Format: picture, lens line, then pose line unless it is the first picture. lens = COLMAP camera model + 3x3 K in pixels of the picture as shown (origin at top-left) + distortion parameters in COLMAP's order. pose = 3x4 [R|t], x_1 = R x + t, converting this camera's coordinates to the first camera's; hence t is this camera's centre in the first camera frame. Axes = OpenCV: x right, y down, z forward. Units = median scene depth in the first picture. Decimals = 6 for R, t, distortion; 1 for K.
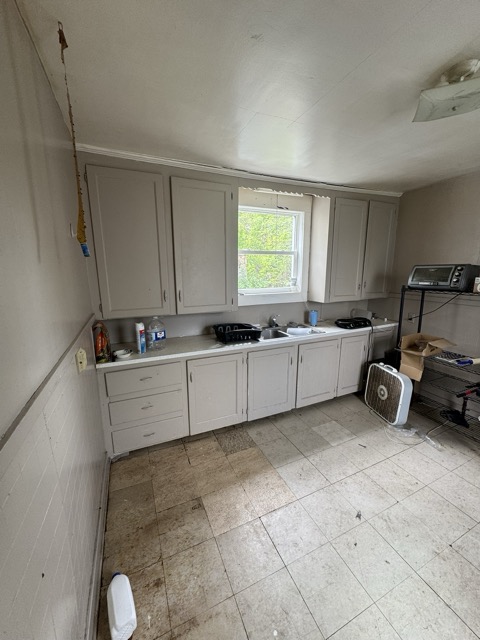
lens RADIAL K [[254.2, 0, 239.0], [0, 254.2, 319.8], [0, 0, 1]] dist [-0.000455, -0.000015]
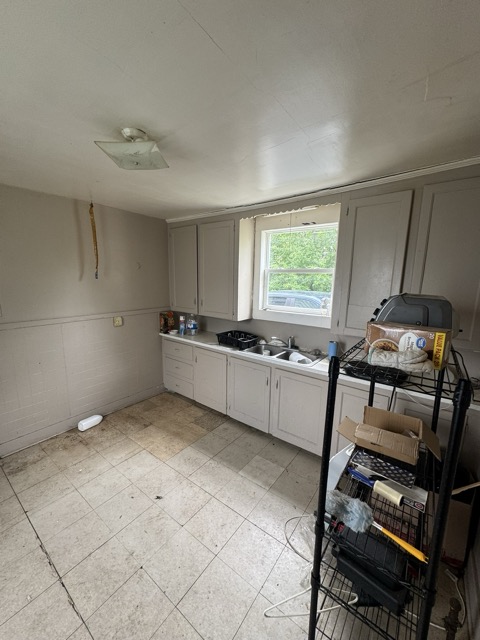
lens RADIAL K [[254.2, 0, 239.0], [0, 254.2, 319.8], [0, 0, 1]] dist [-0.000455, -0.000015]
pose [[0.487044, 0.156242, -0.859288, 1.170452], [-0.194935, 0.978496, 0.067428, -0.141069], [0.851345, 0.134665, 0.507028, 0.466347]]
